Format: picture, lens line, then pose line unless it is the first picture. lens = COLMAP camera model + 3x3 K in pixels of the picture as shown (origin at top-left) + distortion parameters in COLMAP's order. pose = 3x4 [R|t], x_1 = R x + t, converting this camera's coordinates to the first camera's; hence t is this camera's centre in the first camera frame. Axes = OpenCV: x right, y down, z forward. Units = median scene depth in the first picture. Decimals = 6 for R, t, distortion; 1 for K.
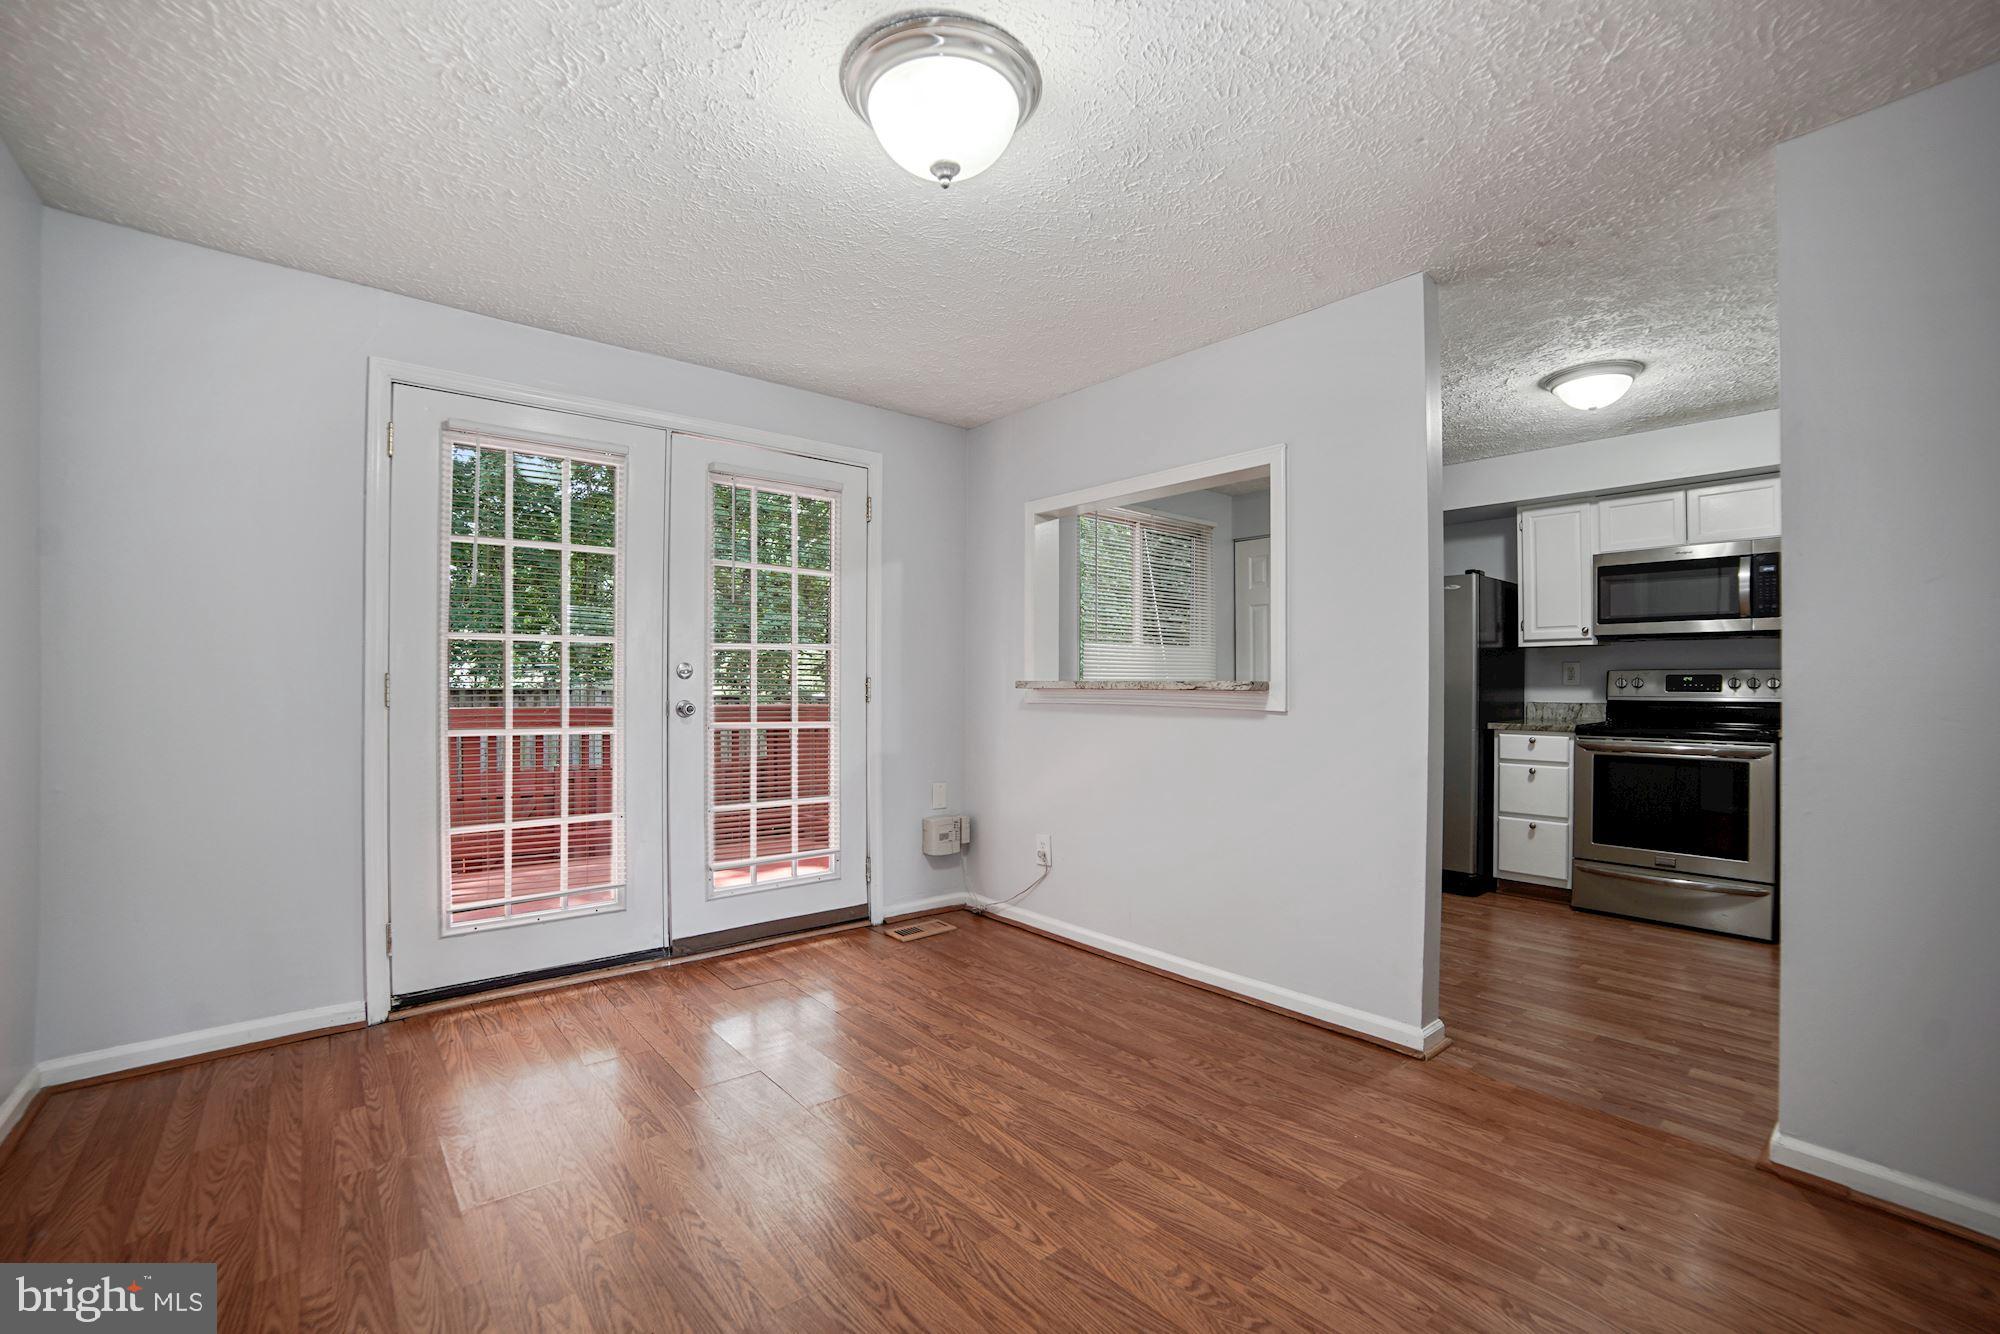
lens RADIAL K [[857.0, 0, 1018.9], [0, 857.0, 676.1], [0, 0, 1]] dist [-0.036388, 0.016244]
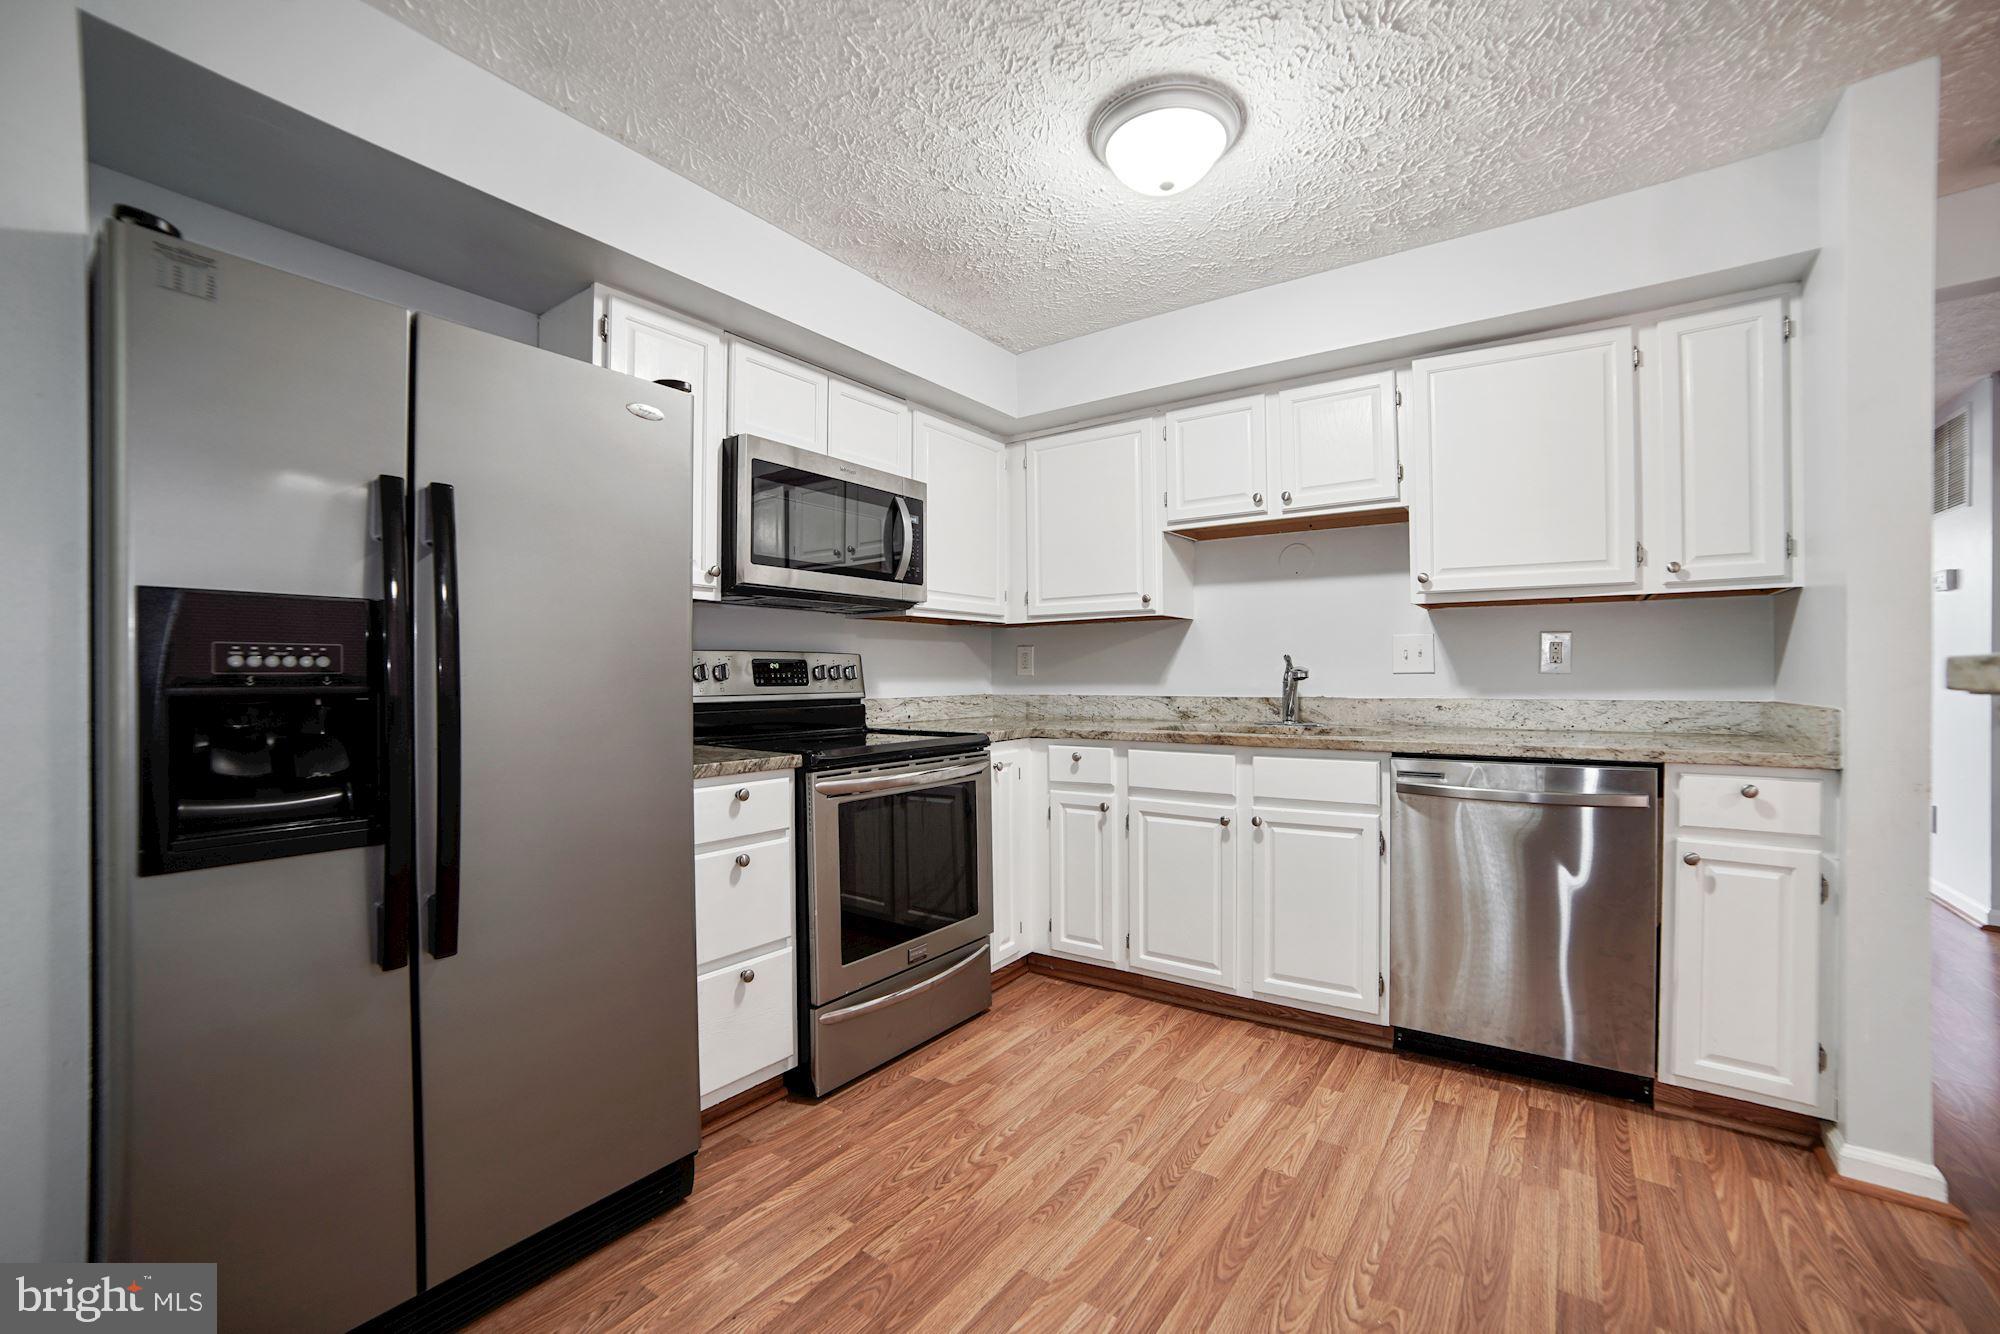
lens RADIAL K [[857.0, 0, 1003.0], [0, 857.0, 668.5], [0, 0, 1]] dist [-0.036388, 0.016244]
pose [[-0.222903, 0.007680, 0.974810, 0.157633], [0.004377, 0.999967, -0.006877, 0.014657], [-0.974831, 0.002734, -0.222929, 1.360333]]
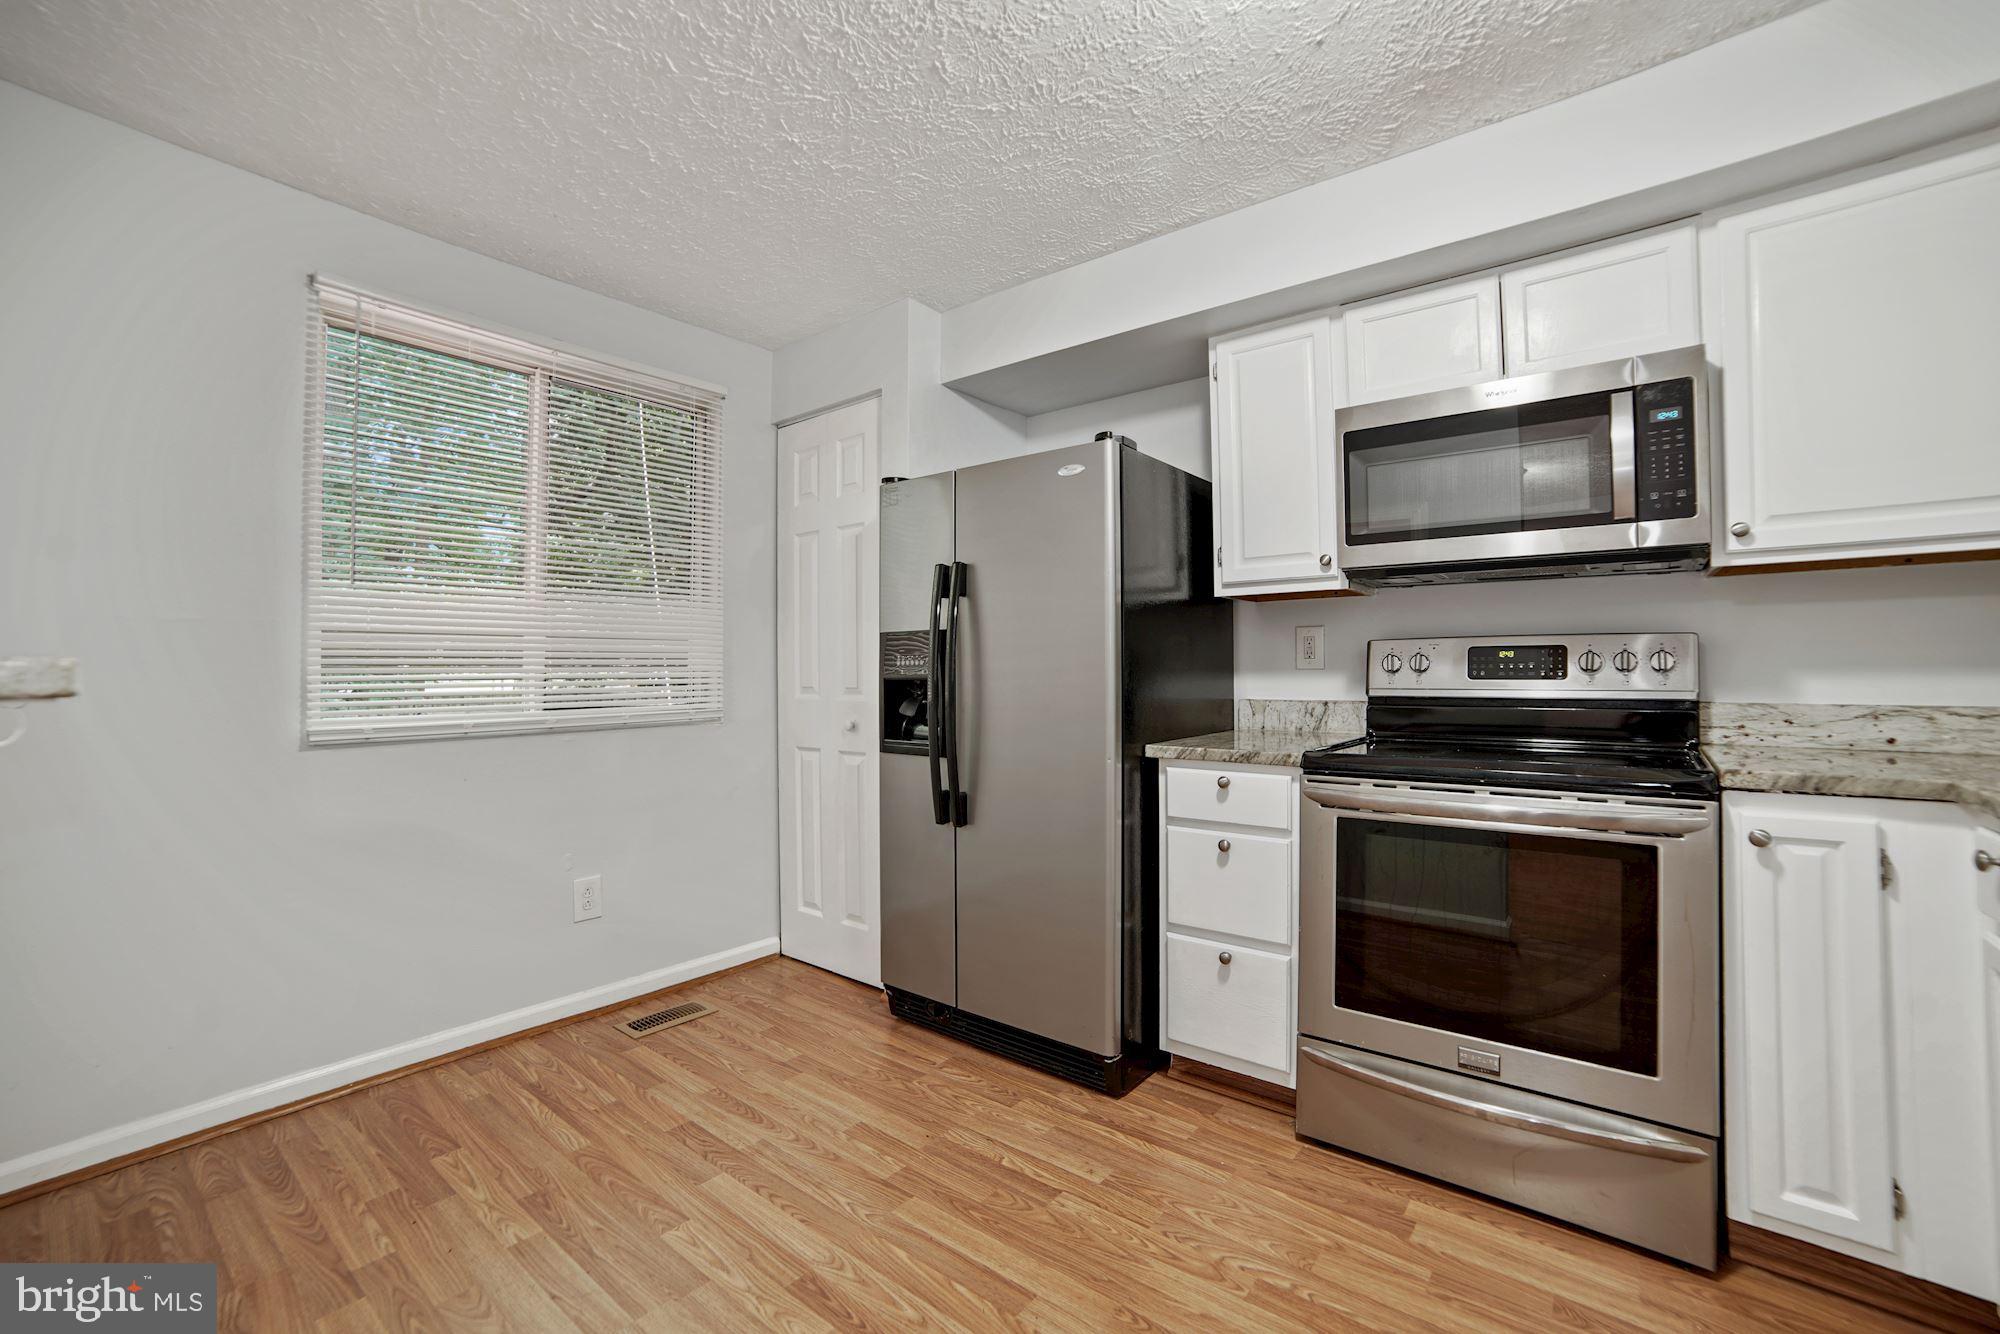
lens RADIAL K [[857.0, 0, 989.1], [0, 857.0, 655.6], [0, 0, 1]] dist [-0.036388, 0.016244]
pose [[0.986287, -0.003336, 0.165008, 0.551343], [0.005934, 0.999866, -0.015252, 0.014180], [-0.164935, 0.016022, 0.986174, 0.755051]]
